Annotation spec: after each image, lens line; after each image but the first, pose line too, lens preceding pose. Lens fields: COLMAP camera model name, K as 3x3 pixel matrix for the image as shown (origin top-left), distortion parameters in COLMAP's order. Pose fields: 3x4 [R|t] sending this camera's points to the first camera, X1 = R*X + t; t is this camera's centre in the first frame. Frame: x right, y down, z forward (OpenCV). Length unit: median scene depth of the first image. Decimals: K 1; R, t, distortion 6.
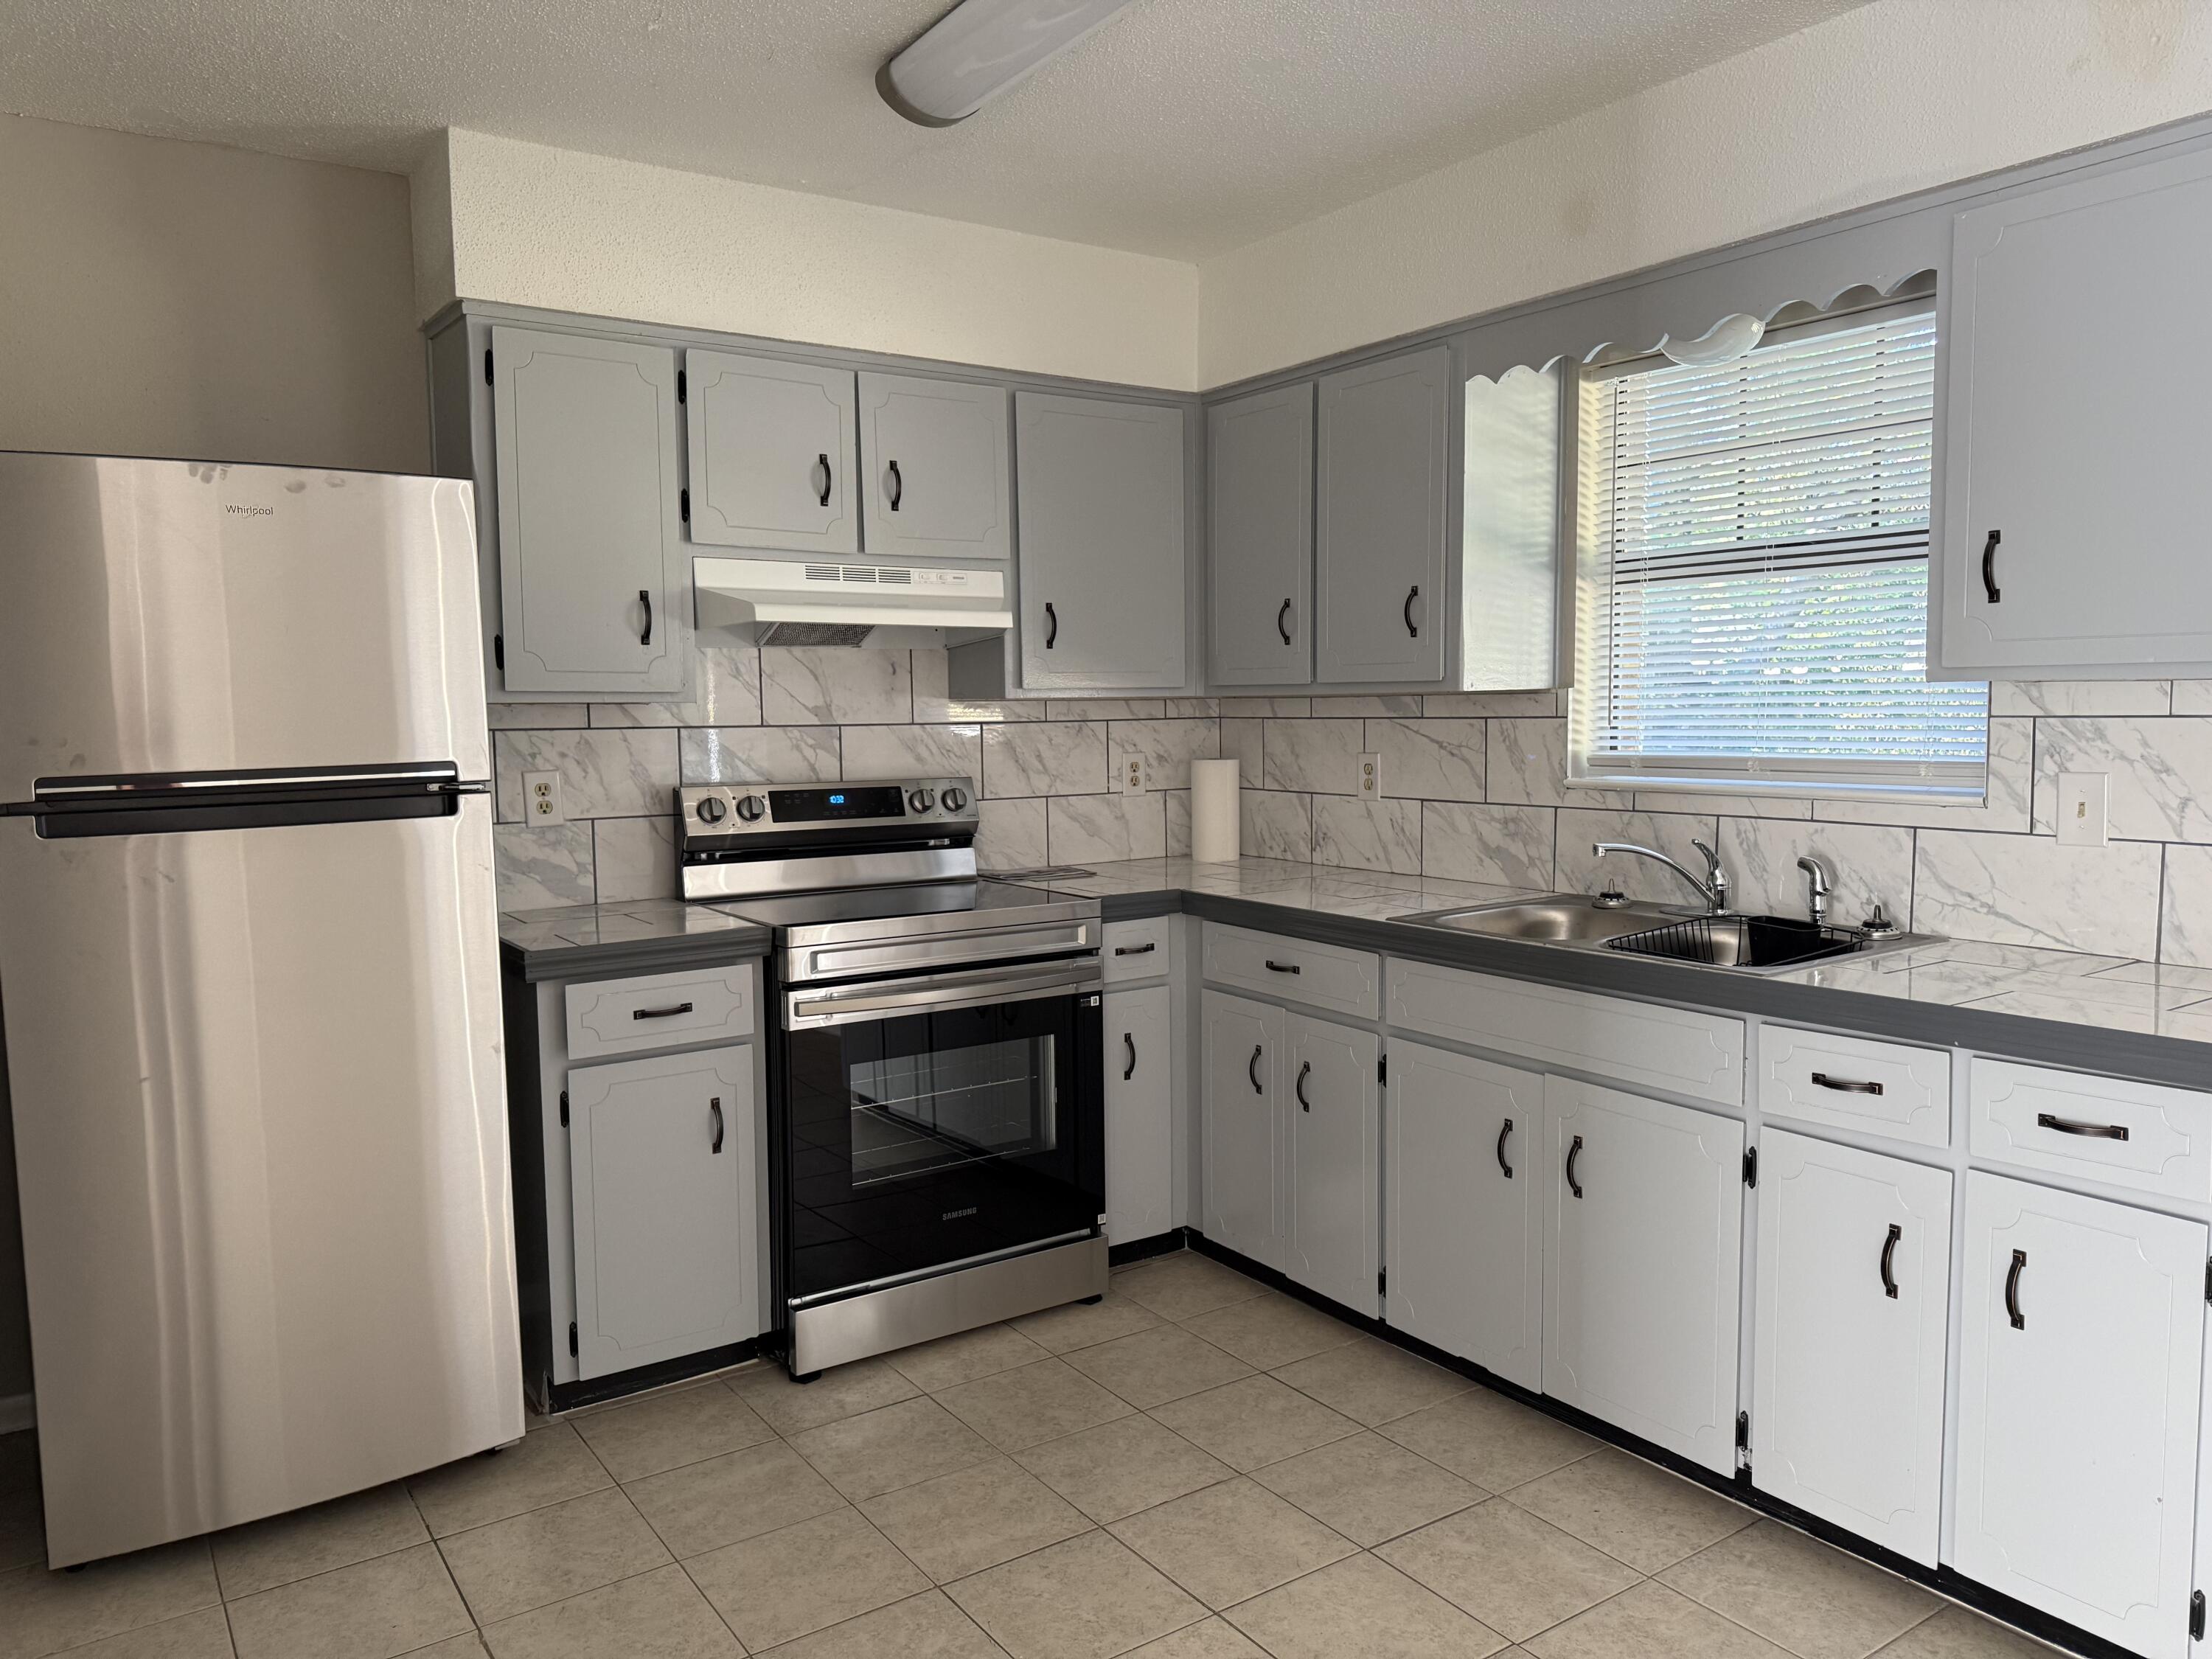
lens RADIAL K [[1561.2, 0, 1106.0], [0, 1561.2, 829.5], [0, 0, 1]] dist [0.127691, -0.213434]
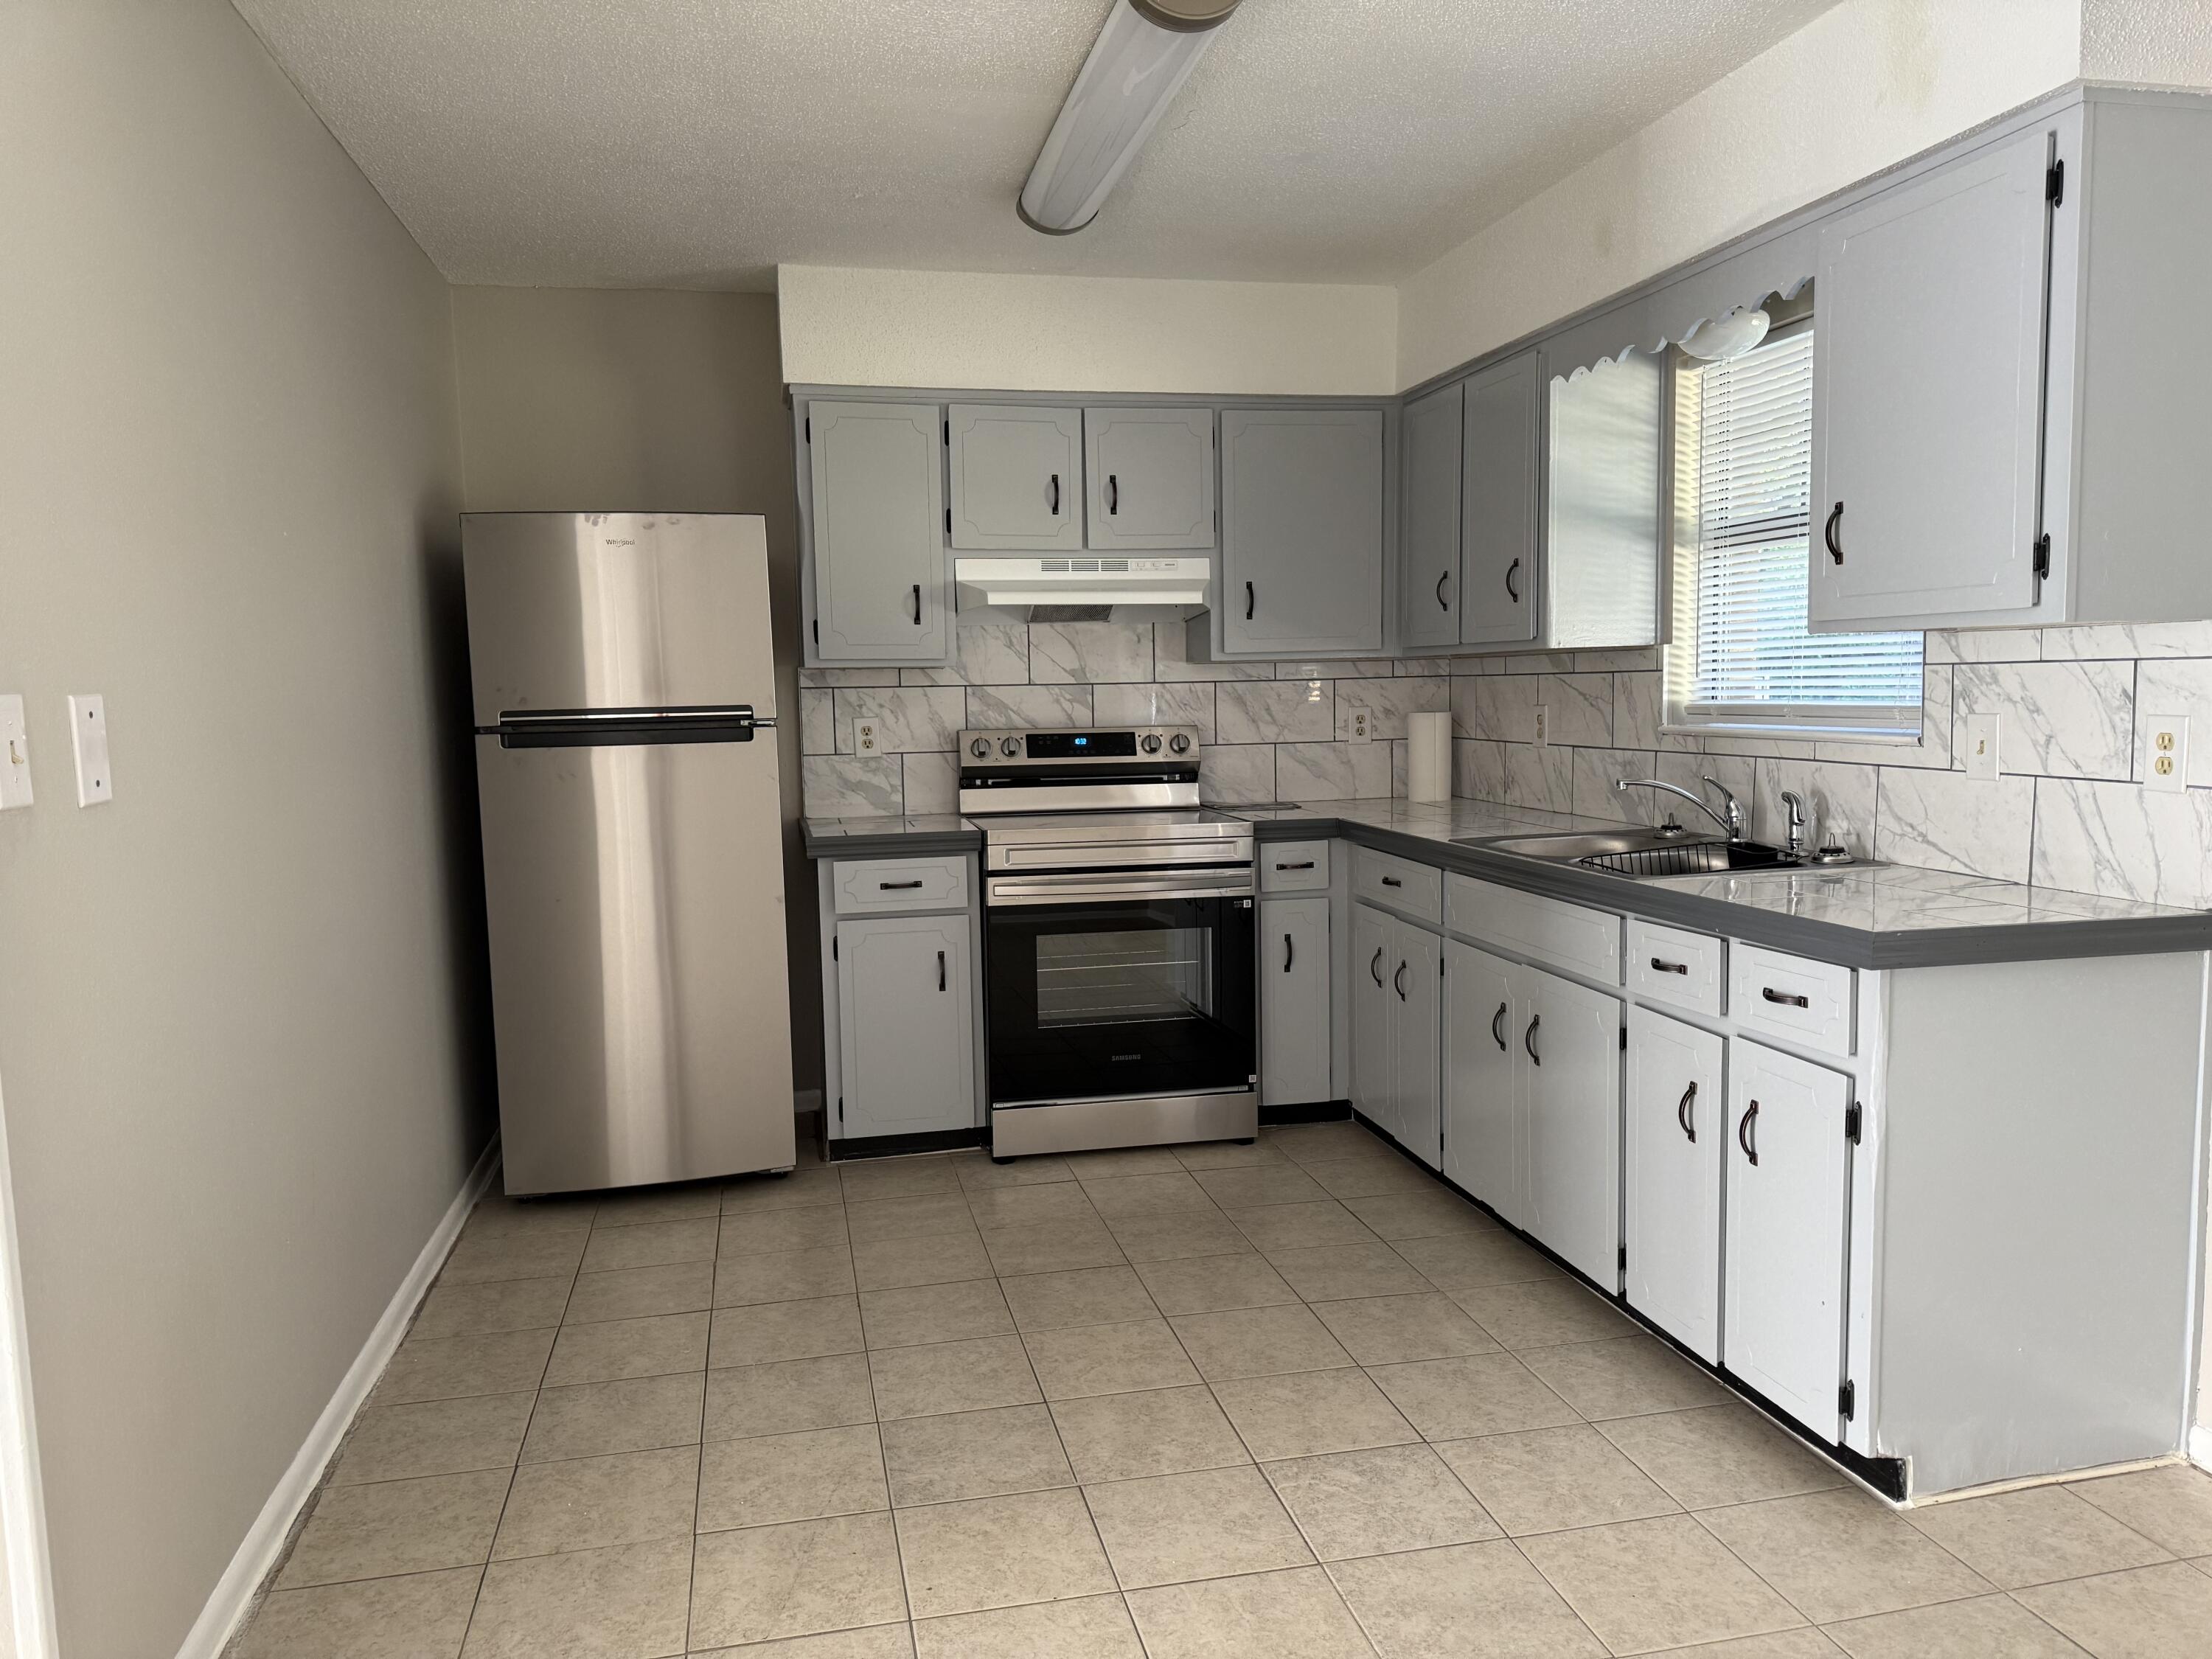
lens RADIAL K [[1562.0, 0, 1106.0], [0, 1562.0, 829.5], [0, 0, 1]] dist [0.167263, -0.344157]
pose [[0.927562, 0.029508, -0.372503, 0.354690], [-0.023061, 0.999497, 0.021754, 0.026756], [0.372958, -0.011588, 0.927776, -0.198971]]
